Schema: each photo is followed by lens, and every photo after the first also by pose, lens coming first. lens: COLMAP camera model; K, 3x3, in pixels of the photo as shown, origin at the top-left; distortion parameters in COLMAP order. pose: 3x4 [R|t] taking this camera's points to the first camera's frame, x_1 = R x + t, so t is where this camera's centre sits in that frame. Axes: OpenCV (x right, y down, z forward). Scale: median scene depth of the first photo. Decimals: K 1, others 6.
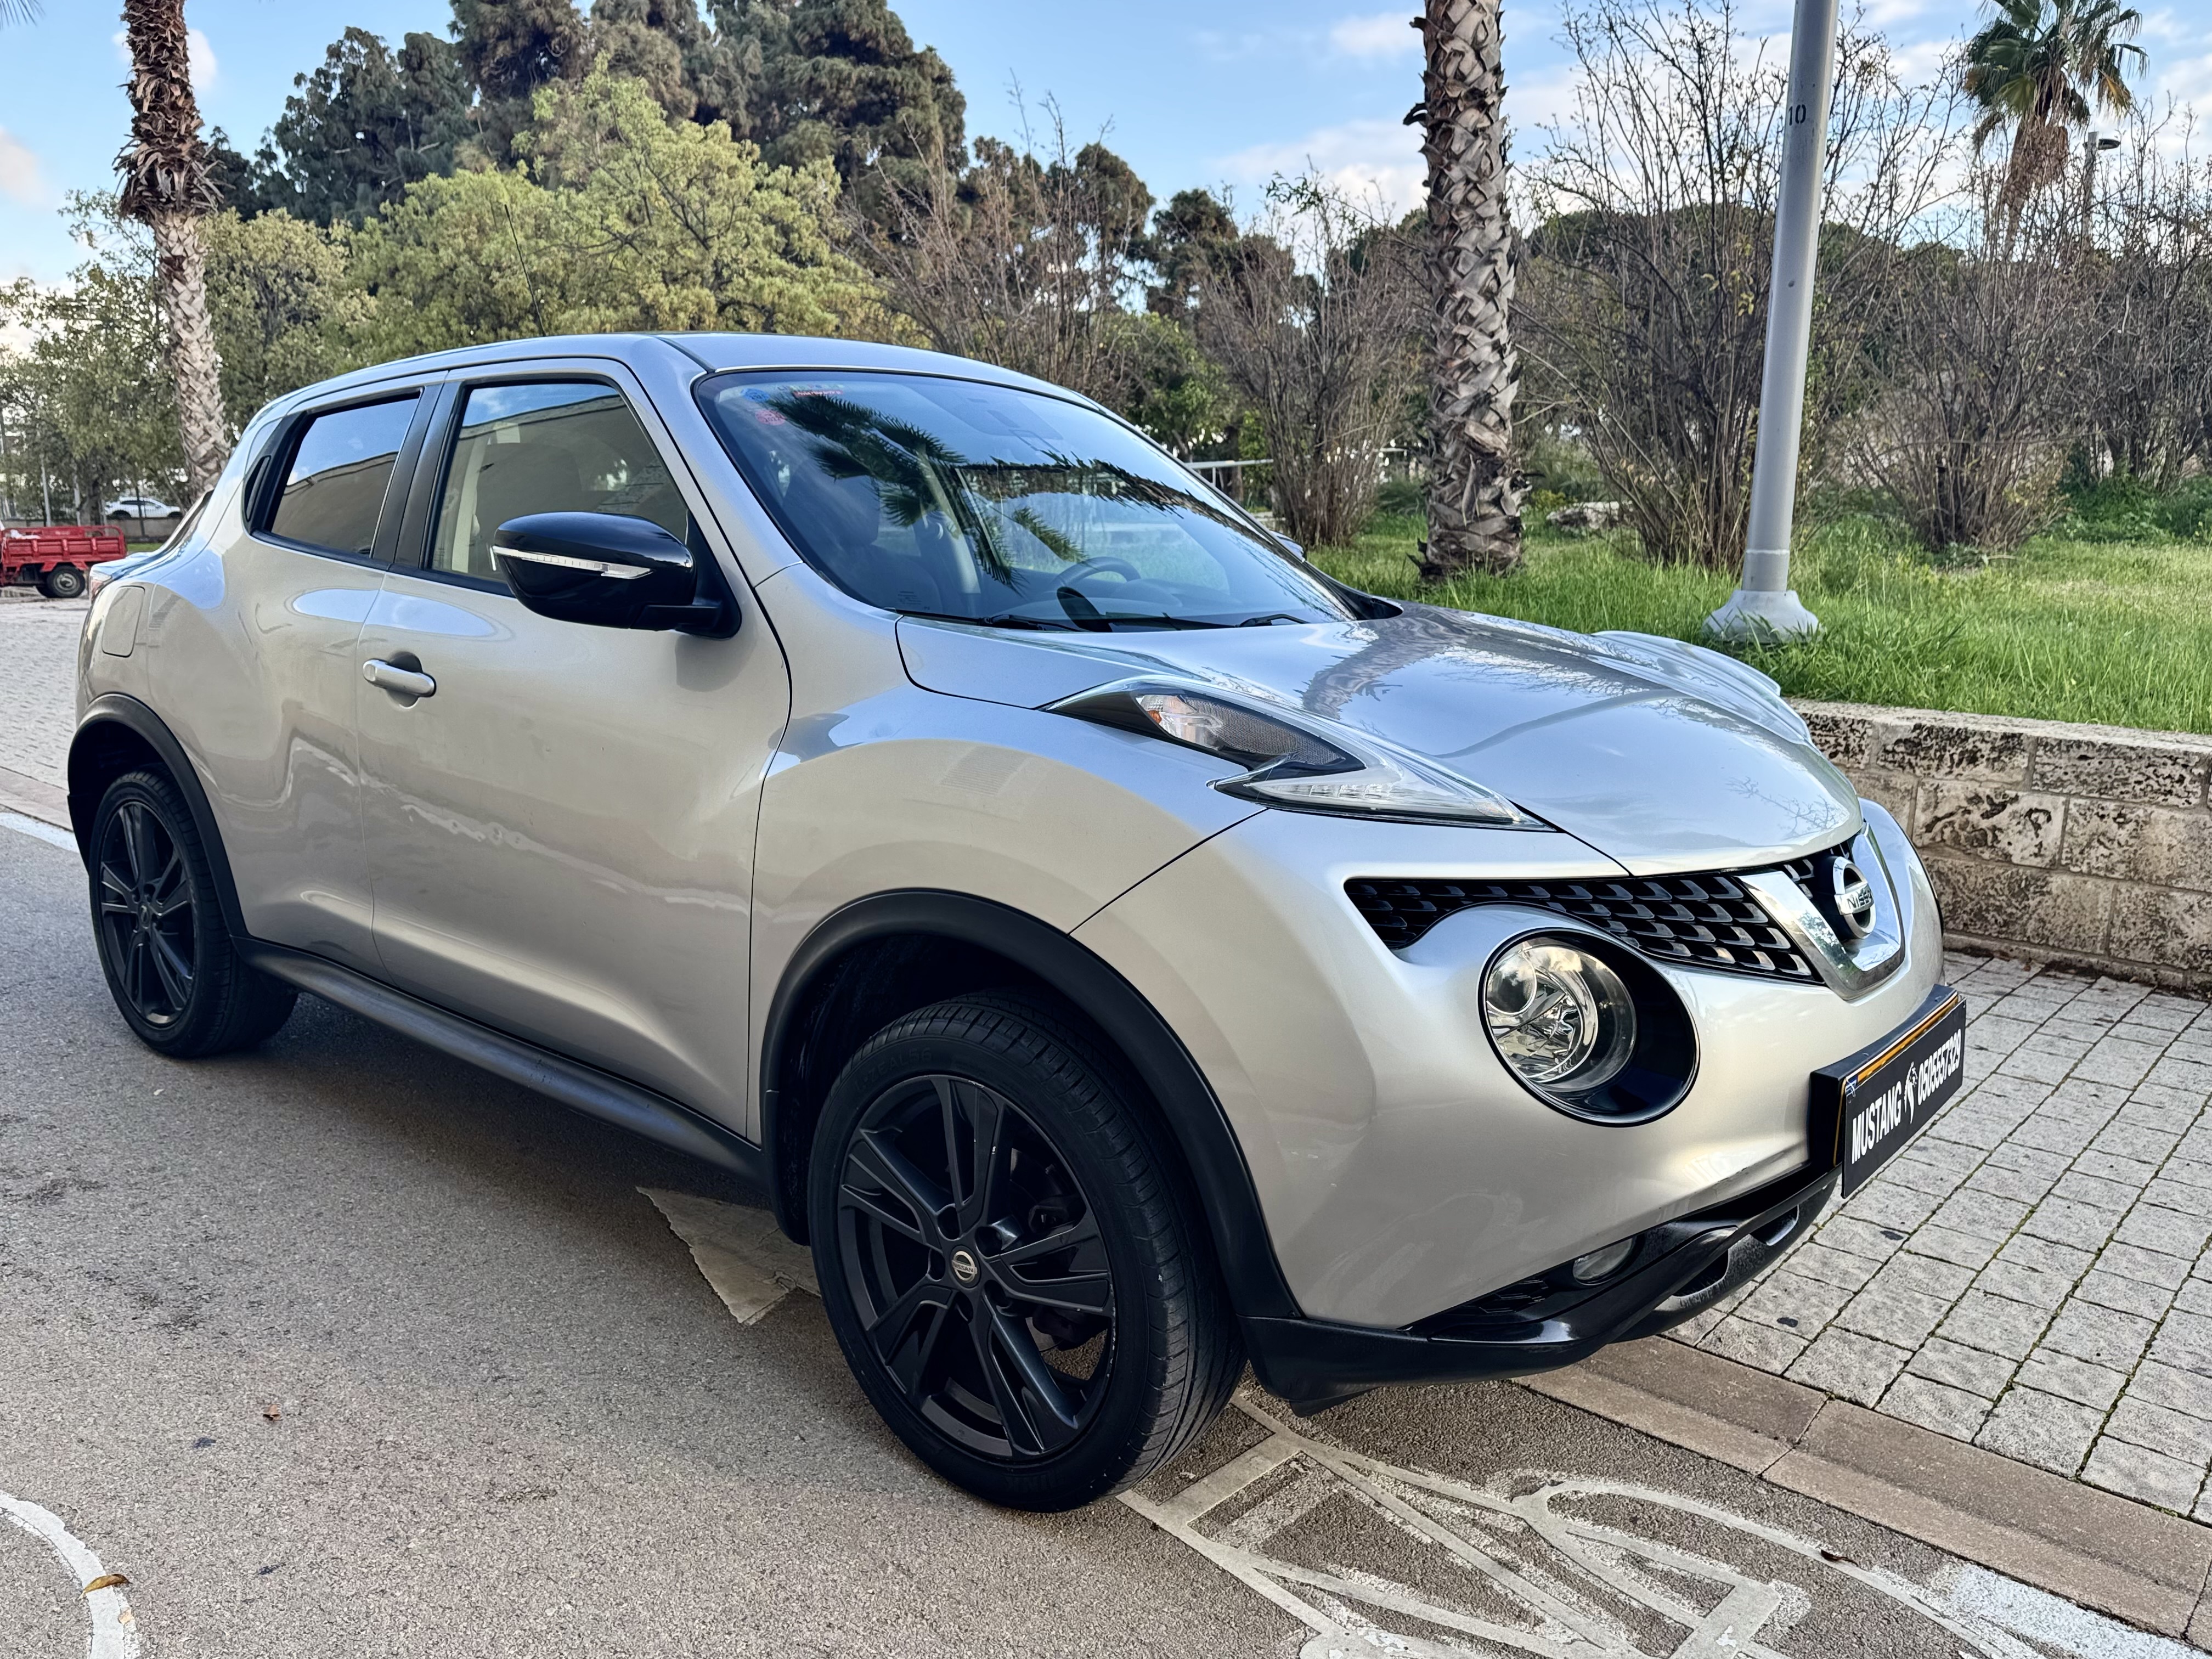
lens RADIAL K [[1665.8, 0, 1082.7], [0, 1665.8, 838.9], [0, 0, 1]] dist [0.053290, -0.057592]
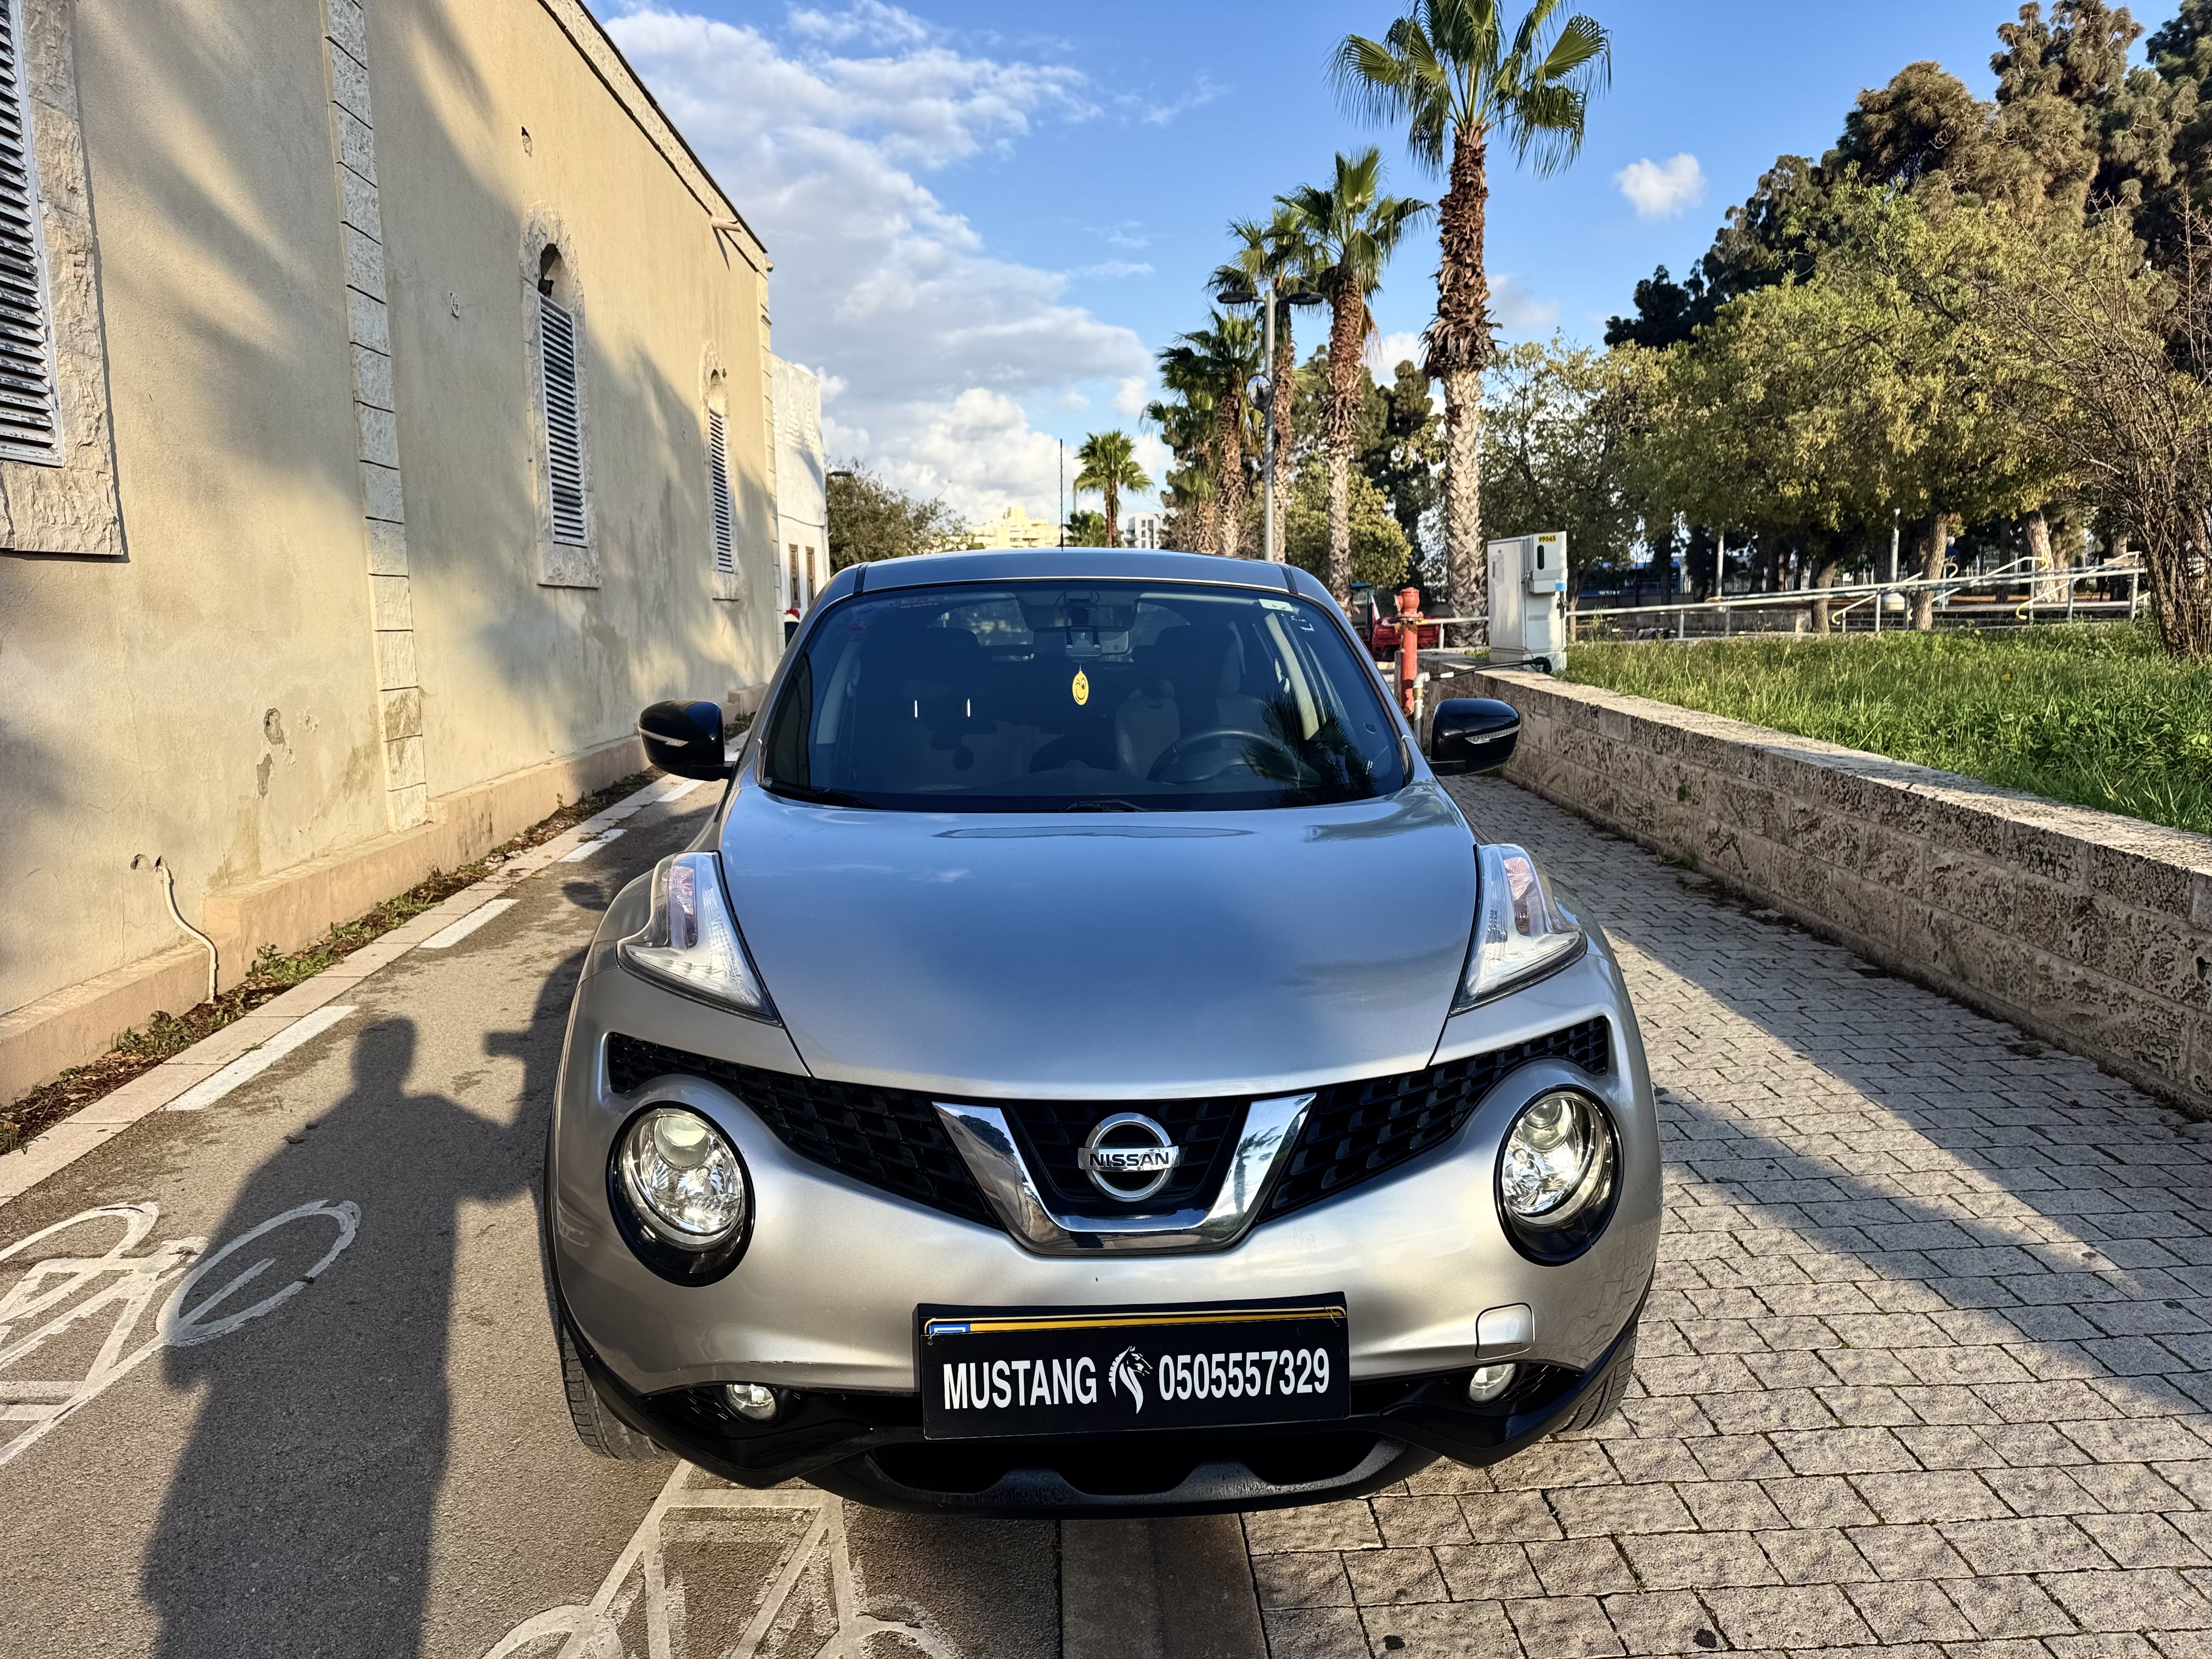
lens RADIAL K [[1560.3, 0, 1106.0], [0, 1560.3, 829.5], [0, 0, 1]] dist [0.008469, -0.031996]
pose [[0.678470, 0.093532, -0.728649, 0.496788], [-0.120183, 0.992631, 0.015511, -0.075260], [0.724730, 0.077048, 0.684712, 0.169555]]
